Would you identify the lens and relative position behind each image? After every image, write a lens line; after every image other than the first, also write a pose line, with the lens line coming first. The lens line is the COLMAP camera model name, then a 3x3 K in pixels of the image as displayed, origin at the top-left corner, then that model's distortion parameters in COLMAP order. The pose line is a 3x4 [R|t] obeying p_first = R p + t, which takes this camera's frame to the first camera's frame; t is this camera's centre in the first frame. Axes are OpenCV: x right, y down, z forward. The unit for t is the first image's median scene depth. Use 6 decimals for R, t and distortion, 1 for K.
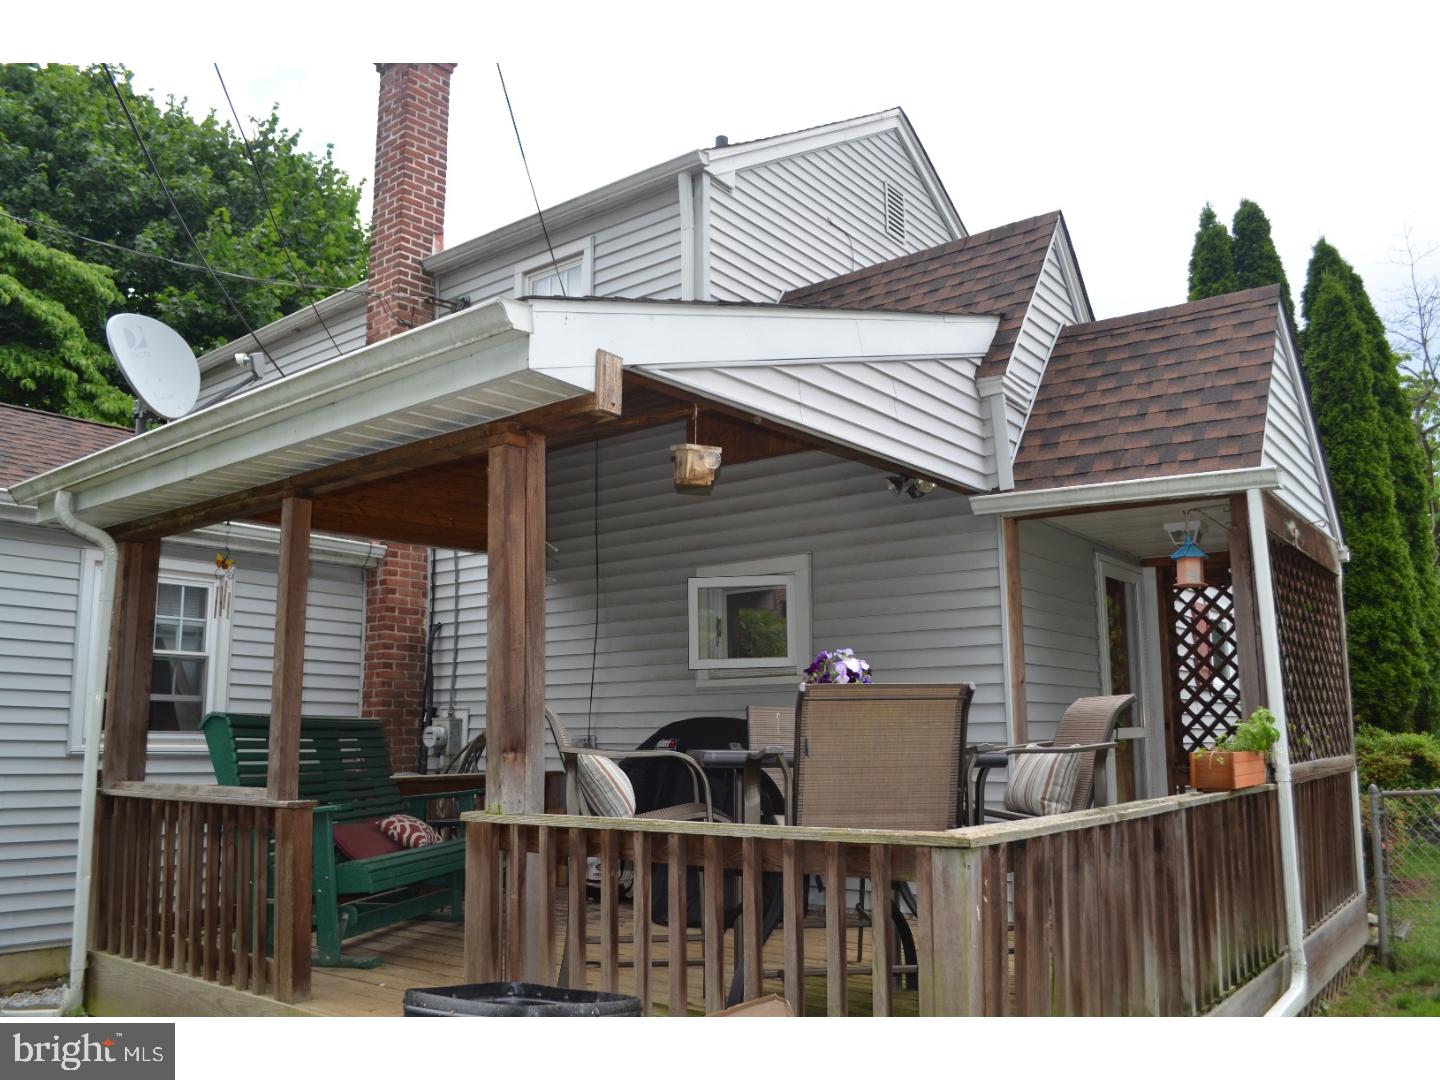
lens RADIAL K [[1220.7, 0, 717.9], [0, 1220.7, 545.5], [0, 0, 1]] dist [-0.010000, -0.034394]
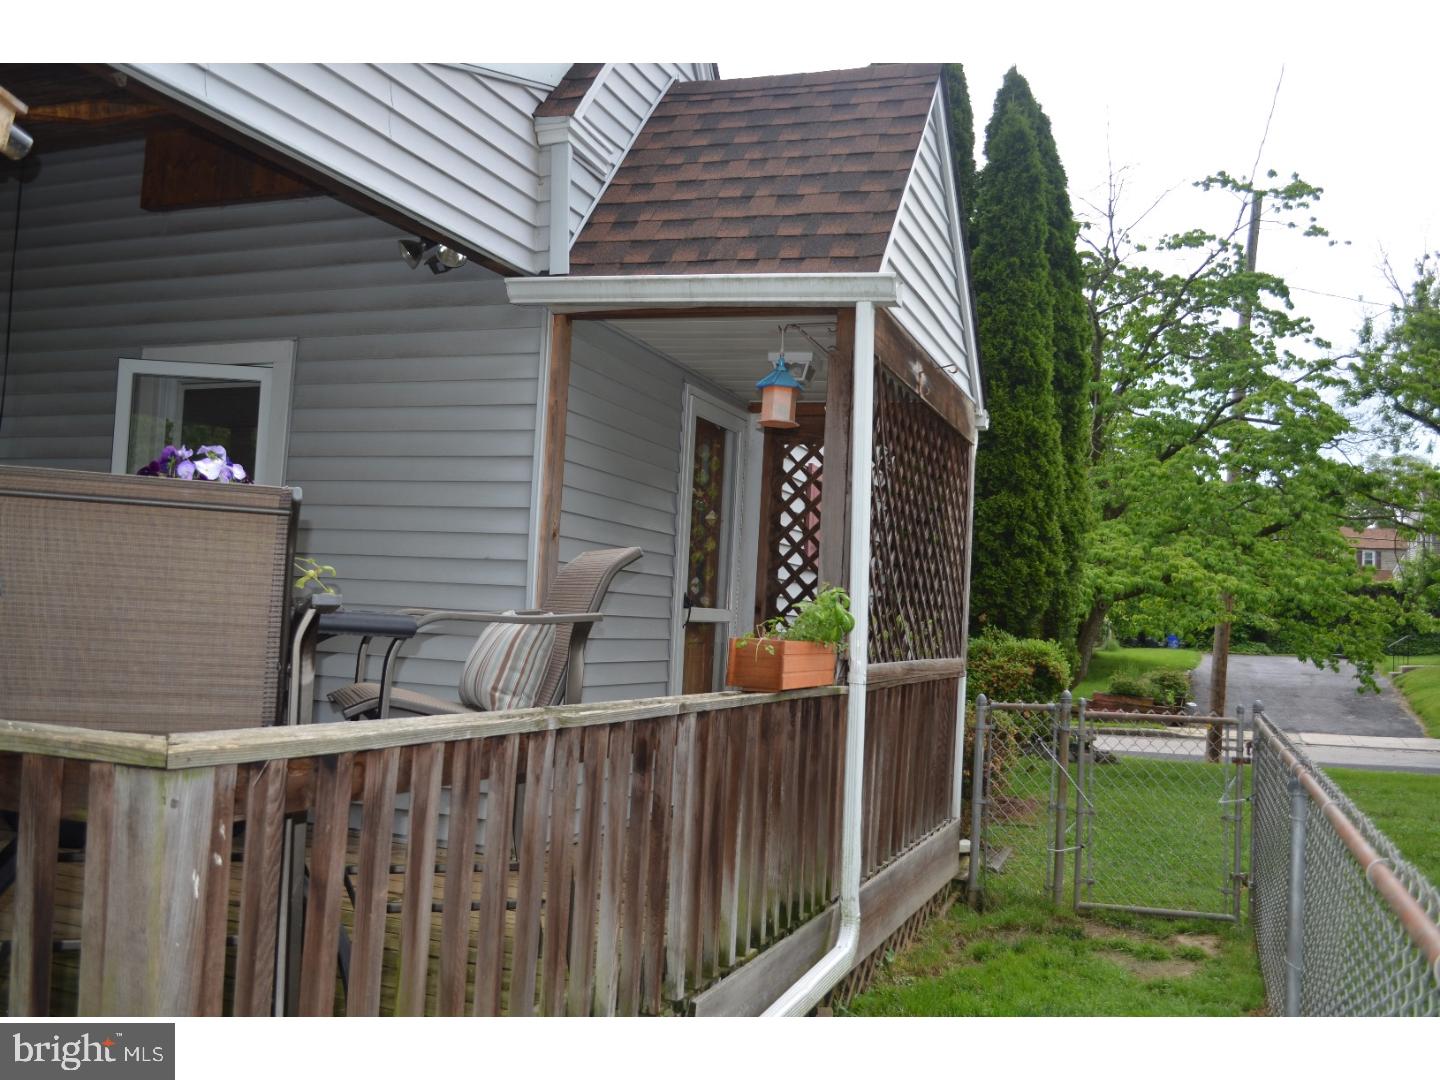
lens RADIAL K [[1264.2, 0, 720.0], [0, 1264.2, 540.0], [0, 0, 1]] dist [0.067376, -0.326144]
pose [[0.967160, 0.077995, 0.241907, 0.146291], [-0.100225, 0.991664, 0.080976, 0.038441], [-0.233574, -0.102562, 0.966915, 0.204573]]
